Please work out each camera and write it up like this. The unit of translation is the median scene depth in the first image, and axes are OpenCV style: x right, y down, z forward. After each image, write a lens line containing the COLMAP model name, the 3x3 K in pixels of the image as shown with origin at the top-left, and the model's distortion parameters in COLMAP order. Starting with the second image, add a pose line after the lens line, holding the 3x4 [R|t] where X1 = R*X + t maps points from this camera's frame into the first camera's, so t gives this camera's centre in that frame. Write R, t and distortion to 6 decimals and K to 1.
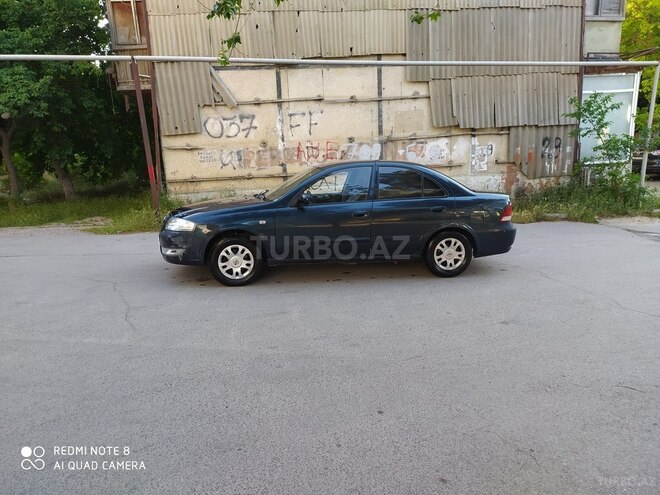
lens RADIAL K [[496.3, 0, 326.8], [0, 496.3, 245.9], [0, 0, 1]] dist [0.050035, -0.042755]
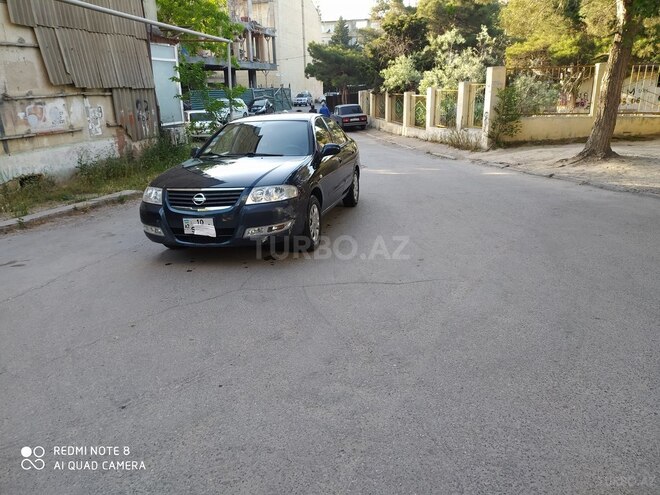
lens RADIAL K [[496.3, 0, 327.2], [0, 496.3, 250.4], [0, 0, 1]] dist [0.050035, -0.042755]
pose [[0.366524, -0.256883, 0.894243, -0.434169], [0.200422, 0.960364, 0.193730, -0.040125], [-0.908565, 0.108219, 0.403482, 0.259575]]
